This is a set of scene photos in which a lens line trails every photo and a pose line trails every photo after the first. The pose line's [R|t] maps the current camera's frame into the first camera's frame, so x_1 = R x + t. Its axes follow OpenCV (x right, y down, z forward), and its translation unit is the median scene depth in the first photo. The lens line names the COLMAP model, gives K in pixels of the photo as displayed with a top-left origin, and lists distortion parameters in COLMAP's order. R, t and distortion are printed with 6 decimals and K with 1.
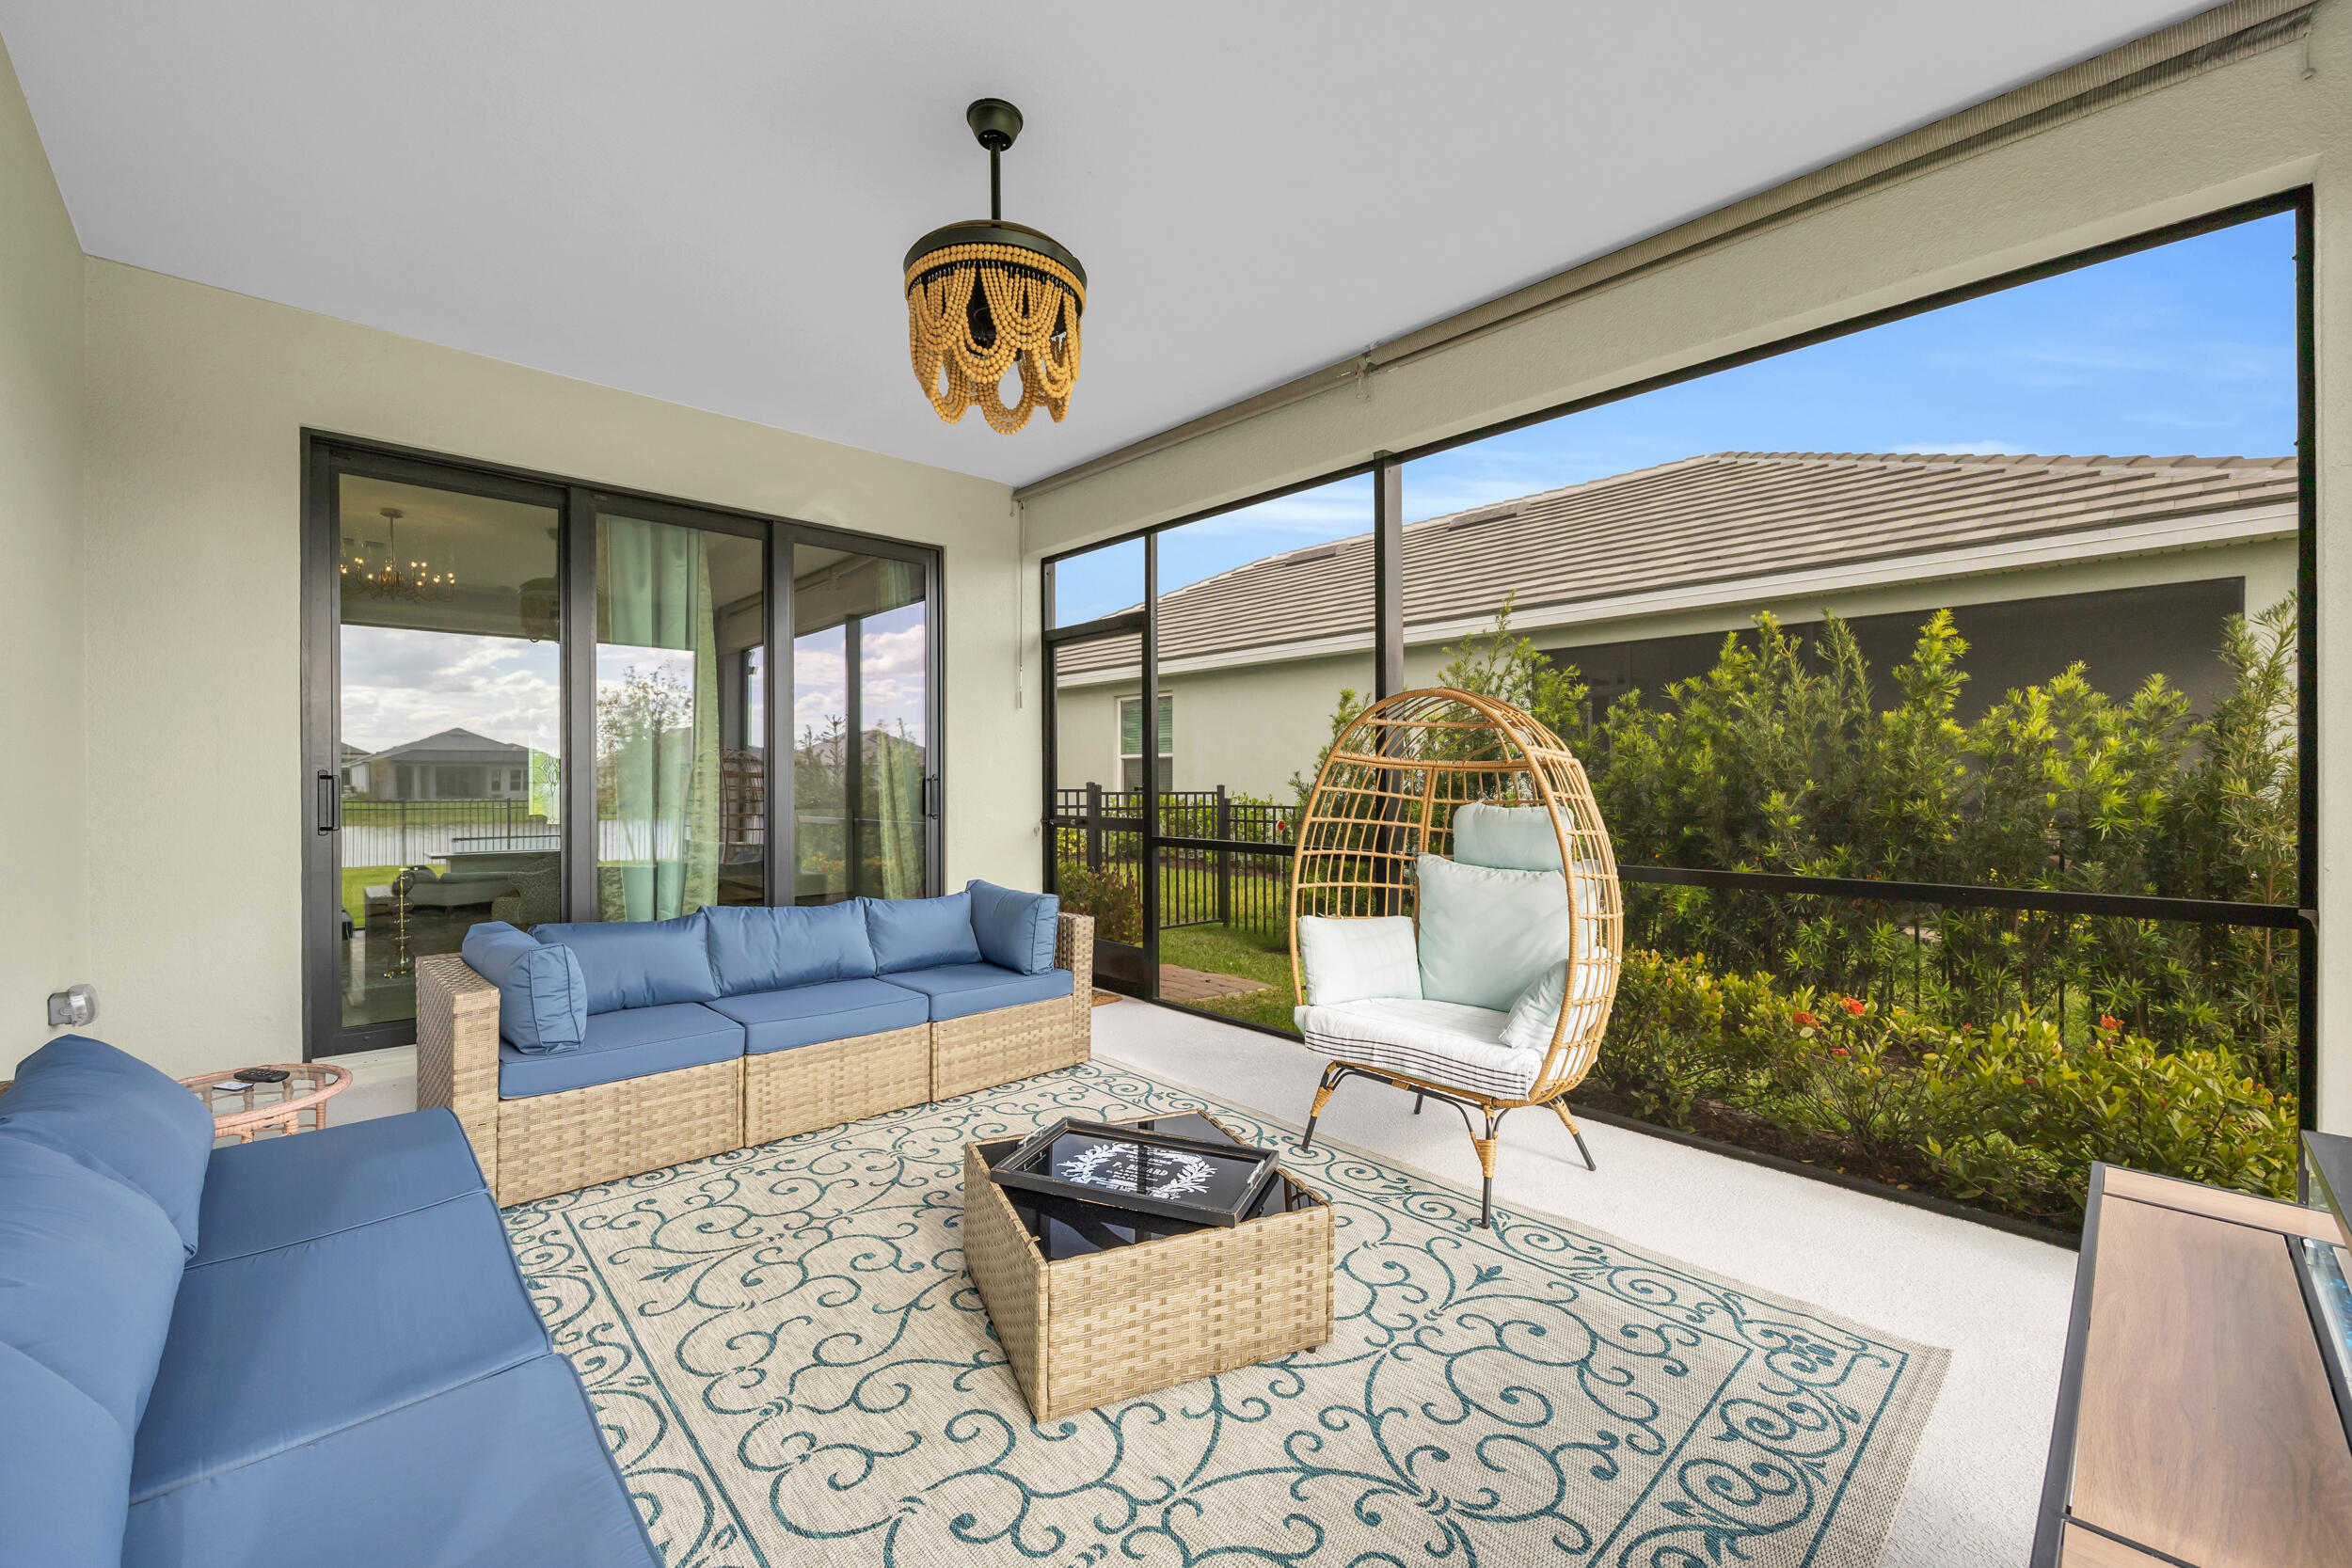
lens RADIAL K [[942.9, 0, 1126.7], [0, 942.9, 792.7], [0, 0, 1]] dist [0.000353, 0.000002]
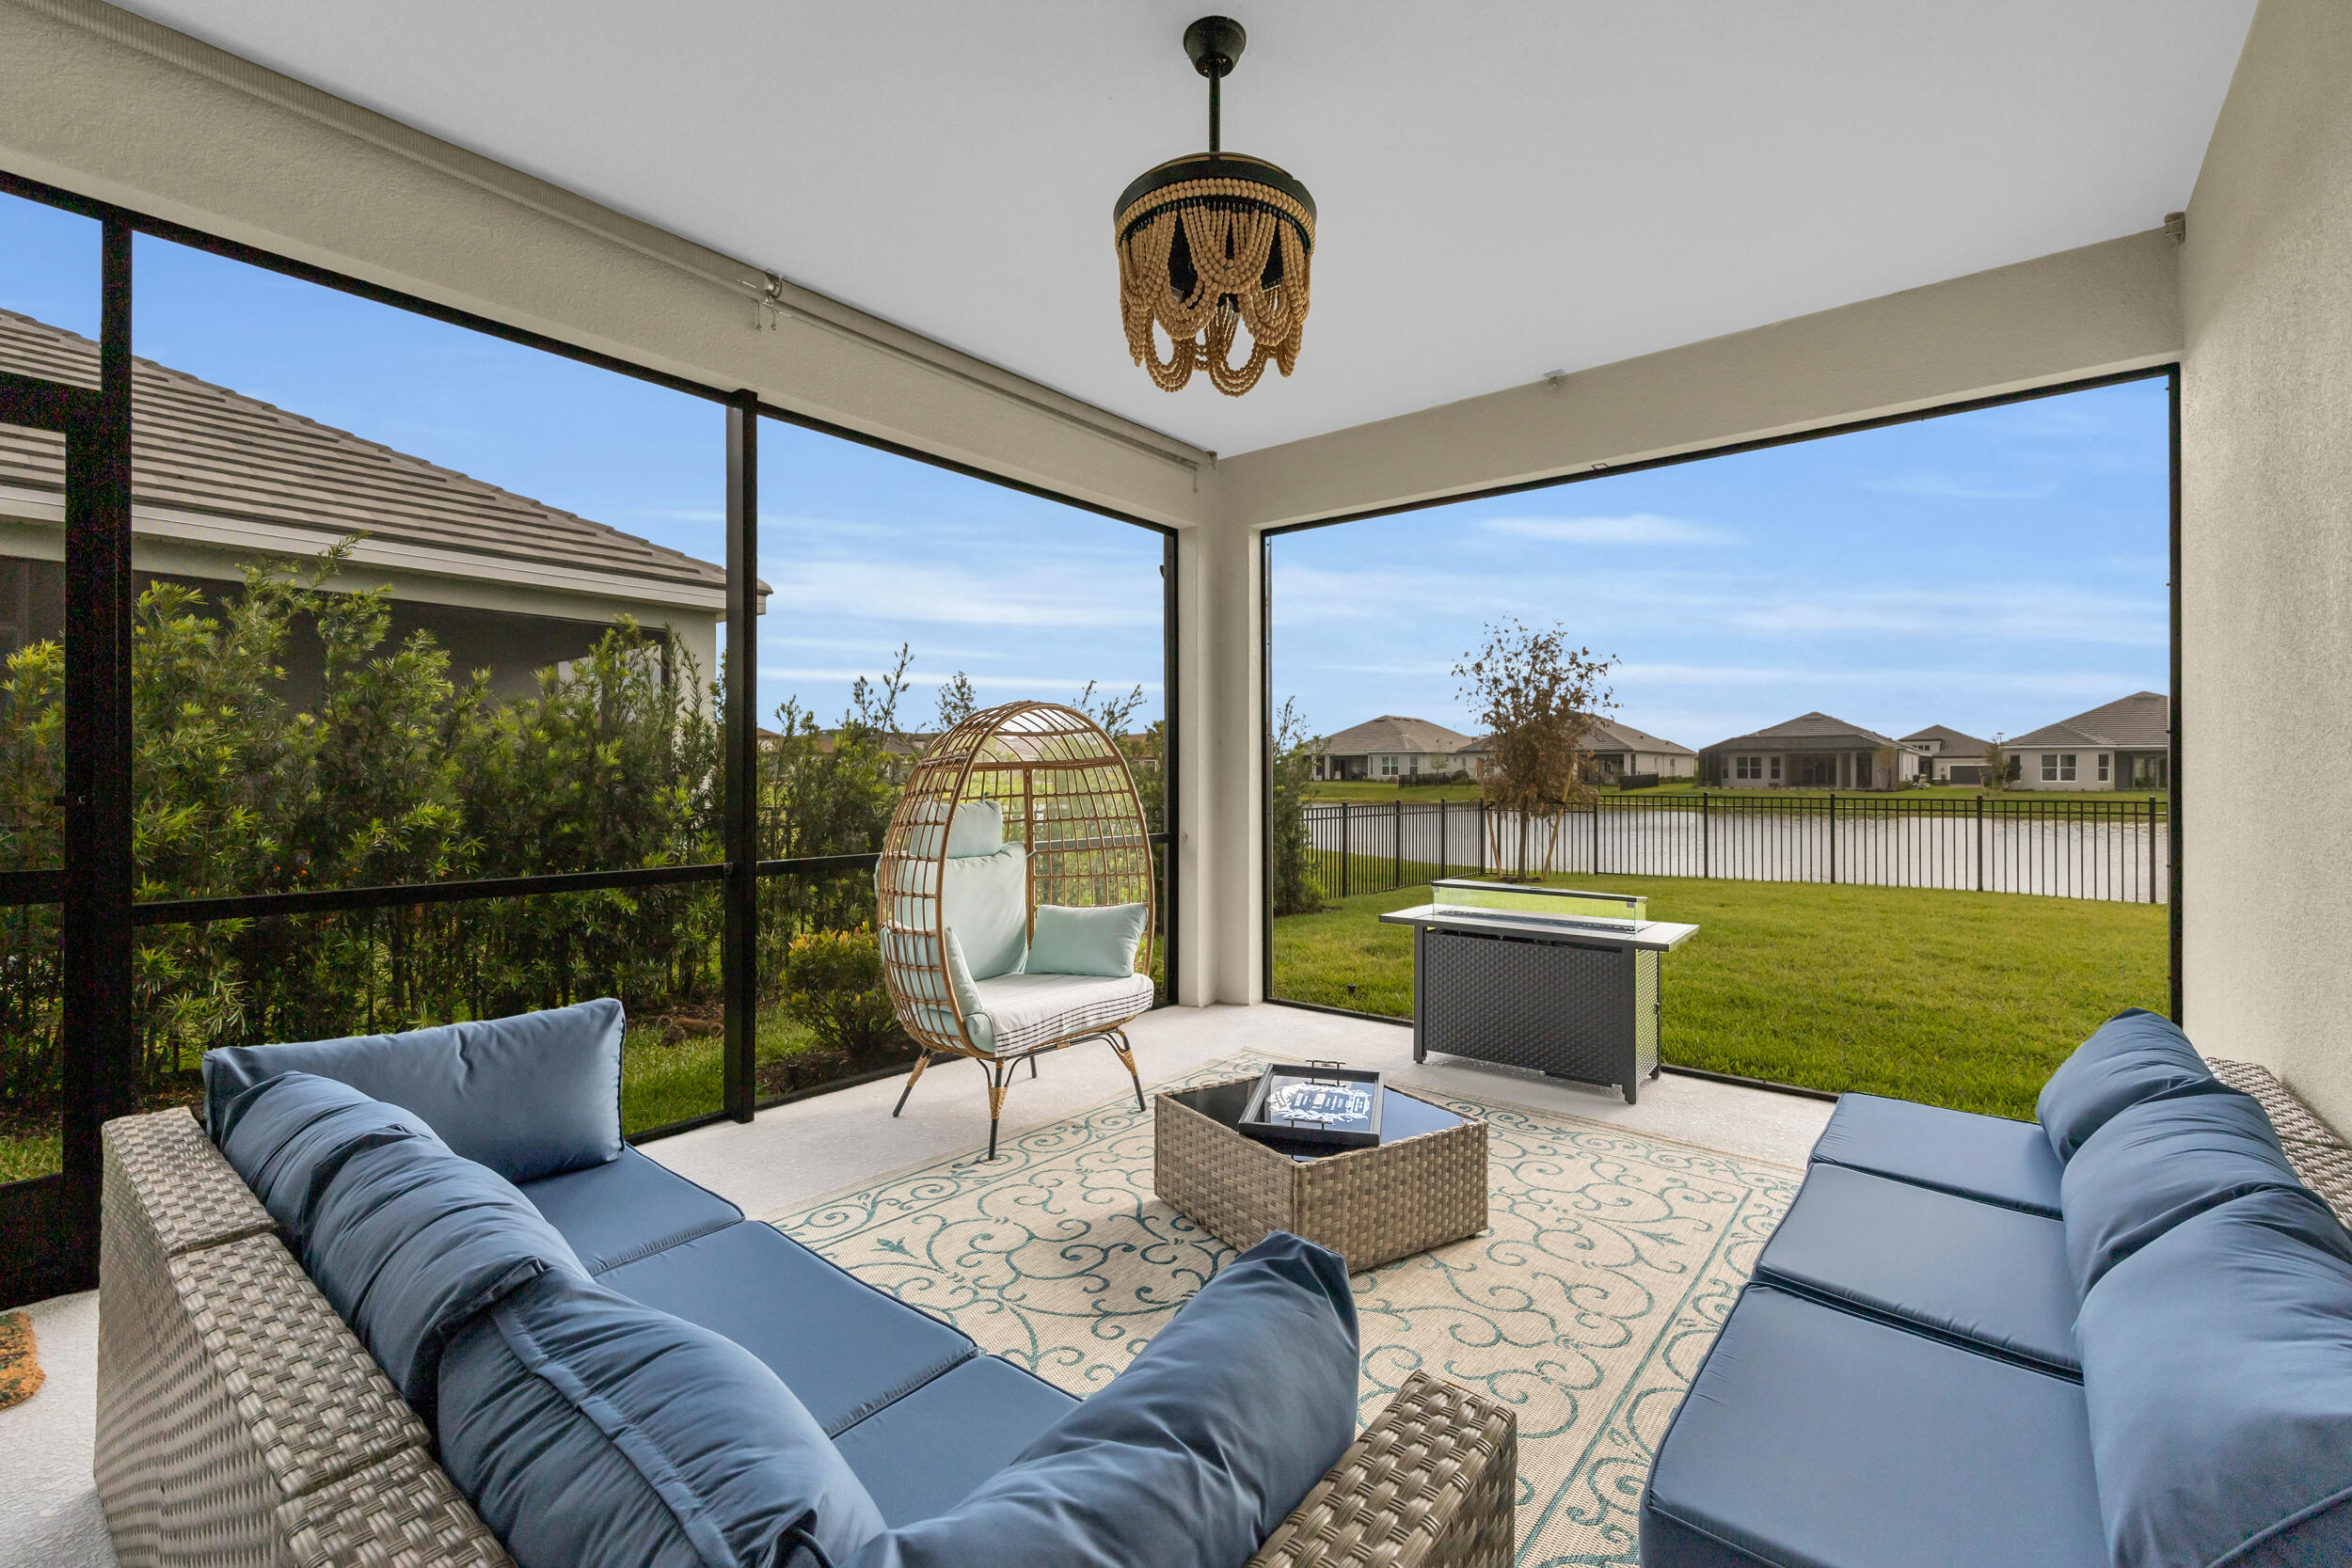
lens RADIAL K [[1005.4, 0, 1176.0], [0, 1005.4, 784.0], [0, 0, 1]] dist [0.000134, 0.000169]
pose [[-0.163872, -0.012366, 0.986404, -1.265268], [0.000179, 0.999921, 0.012565, -0.034361], [-0.986482, 0.002236, -0.163857, 1.418022]]
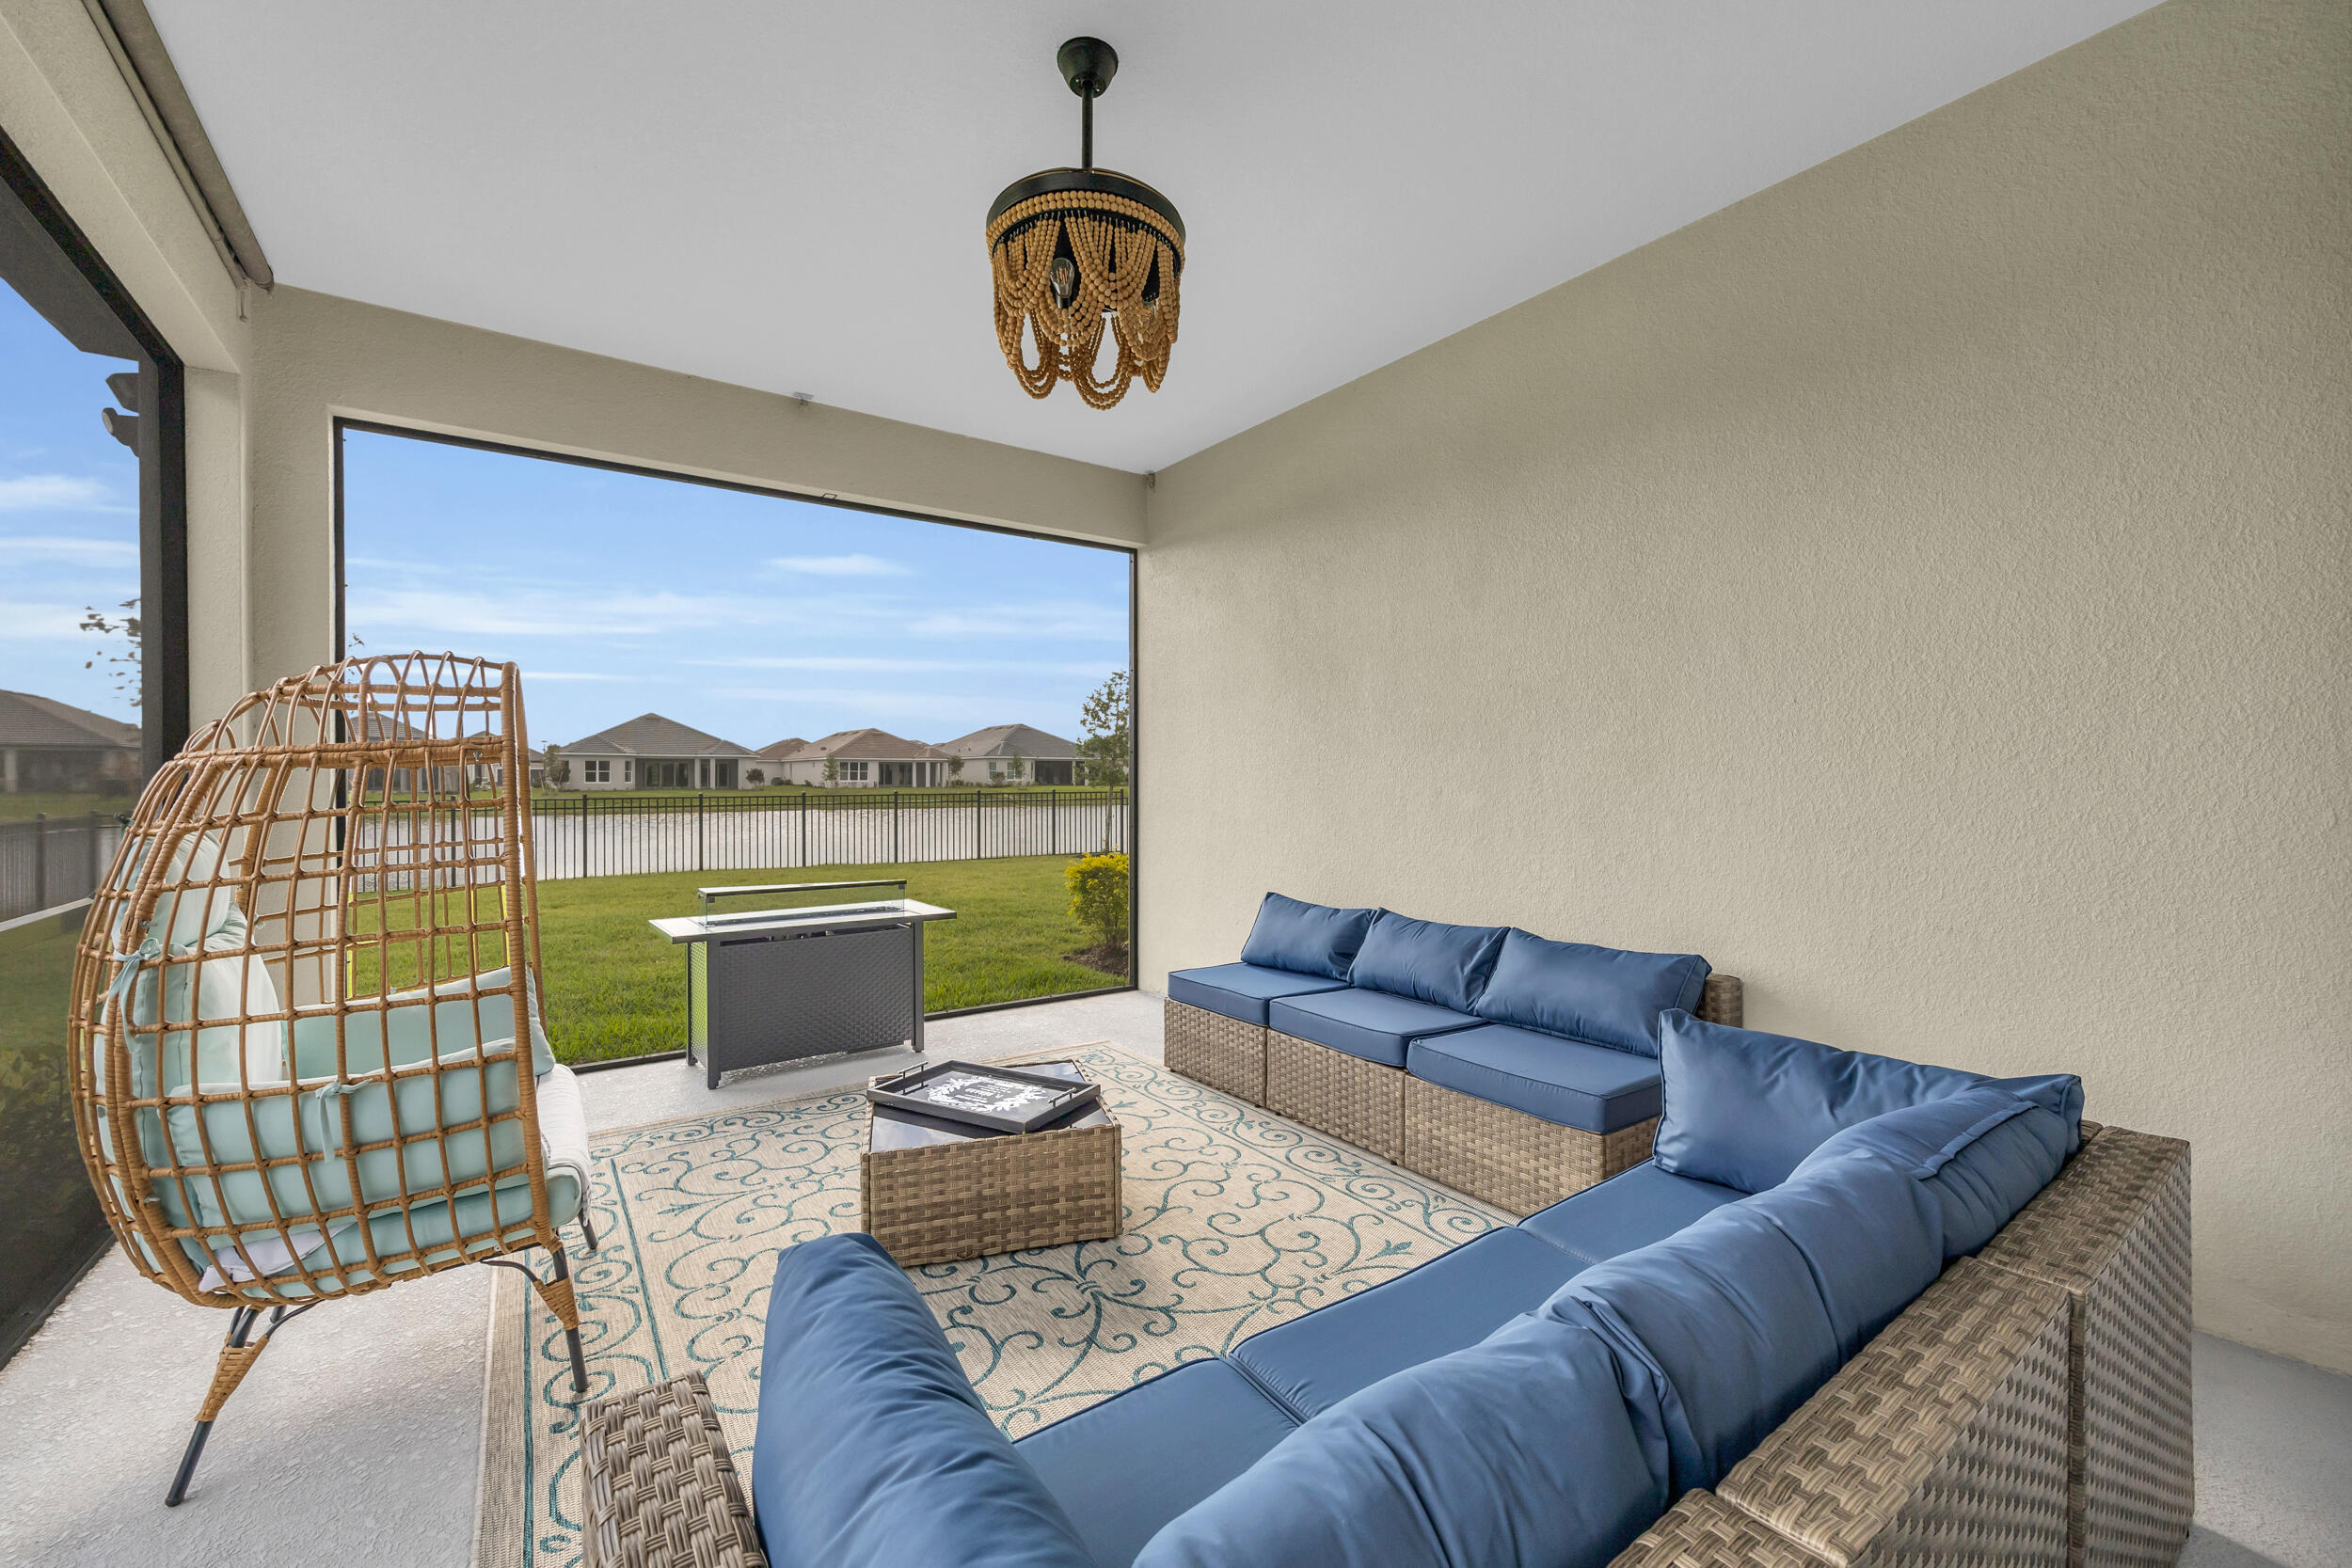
lens RADIAL K [[953.0, 0, 1176.0], [0, 953.0, 784.0], [0, 0, 1]] dist [-0.001627, -0.000166]
pose [[-0.995321, -0.003914, 0.096547, -0.371575], [-0.002969, 0.999946, 0.009928, -0.033632], [-0.096581, 0.009595, -0.995279, 2.282200]]
